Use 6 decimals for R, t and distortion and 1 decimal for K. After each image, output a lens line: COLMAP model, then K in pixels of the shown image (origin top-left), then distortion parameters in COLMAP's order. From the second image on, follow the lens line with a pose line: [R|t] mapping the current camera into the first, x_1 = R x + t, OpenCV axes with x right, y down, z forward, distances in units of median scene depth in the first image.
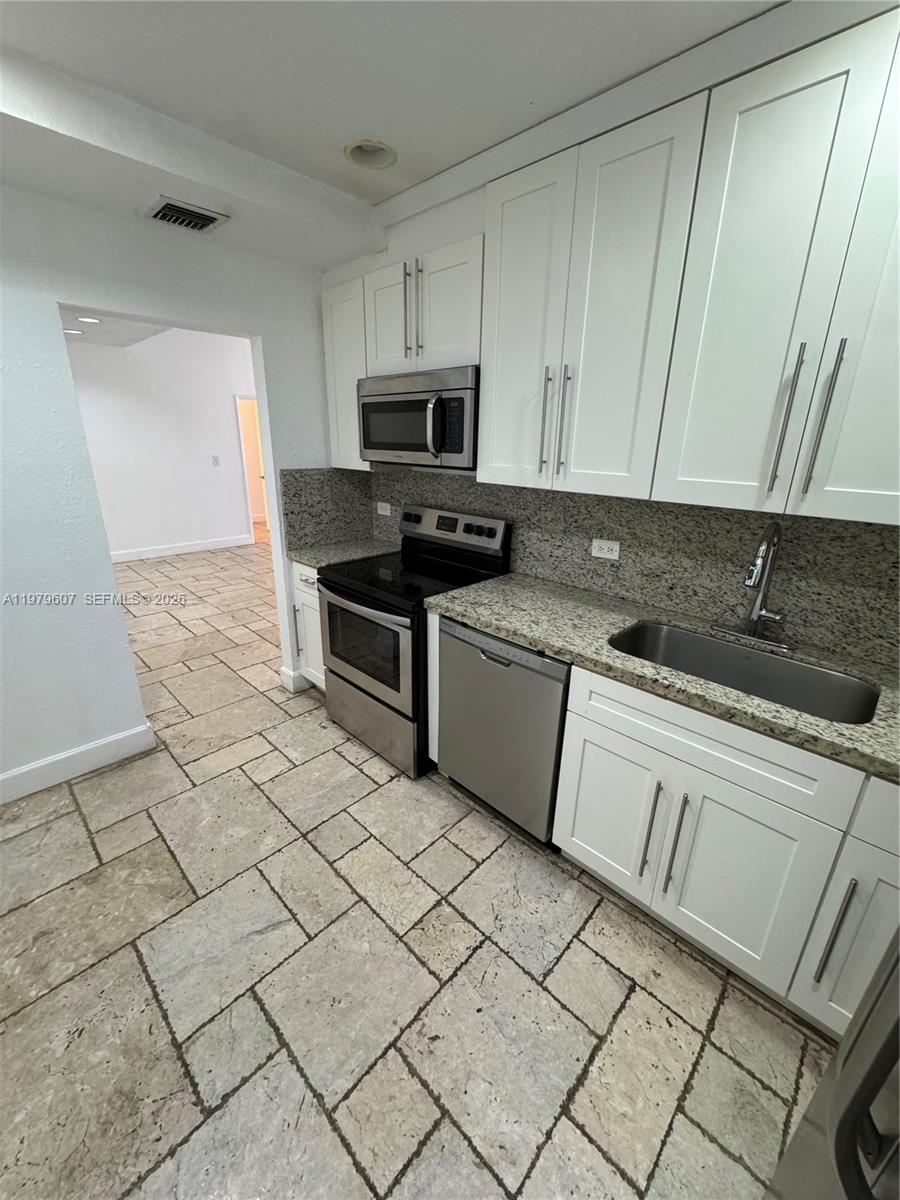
lens RADIAL K [[479.1, 0, 450.2], [0, 479.1, 600.6], [0, 0, 1]] dist [-0.007012, 0.001522]
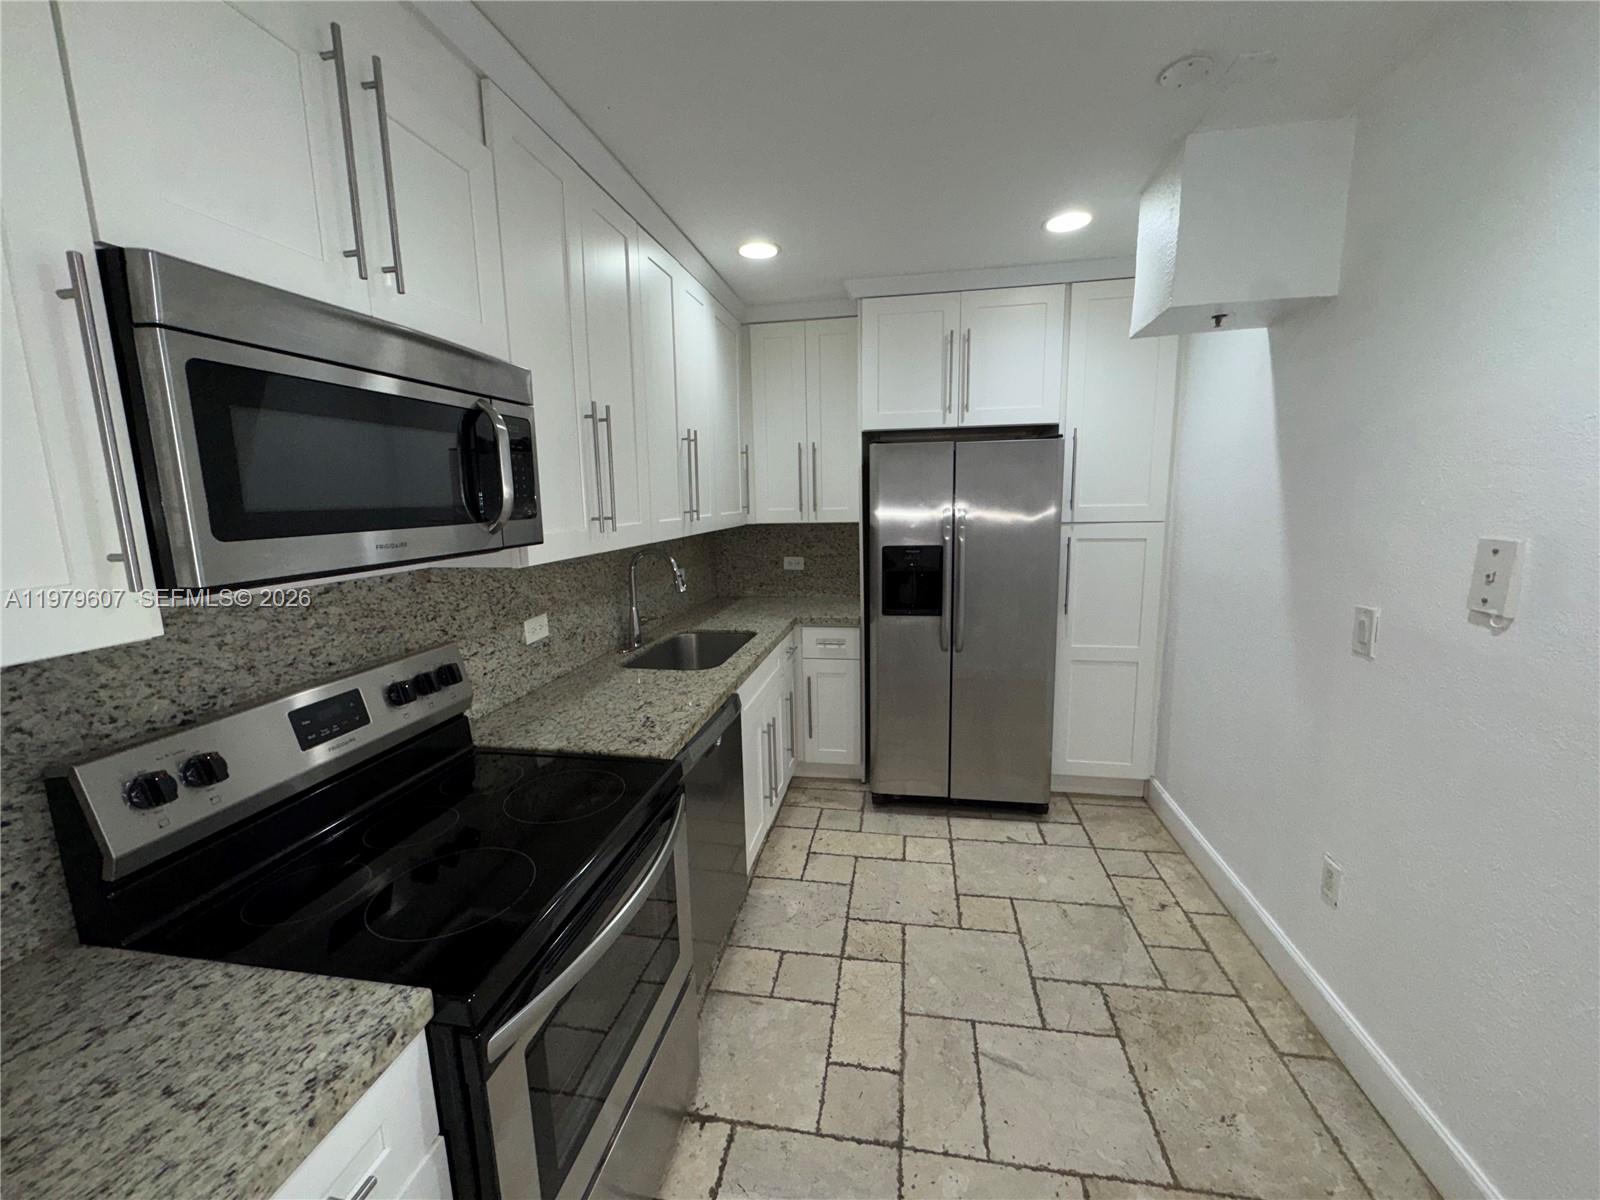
lens RADIAL K [[638.8, 0, 801.7], [0, 638.8, 599.8], [0, 0, 1]] dist [-0.007012, 0.001522]
pose [[-0.565082, -0.142407, 0.812652, -0.824244], [0.273378, 0.897026, 0.347287, -0.432188], [-0.778426, 0.418406, -0.467962, 1.256377]]
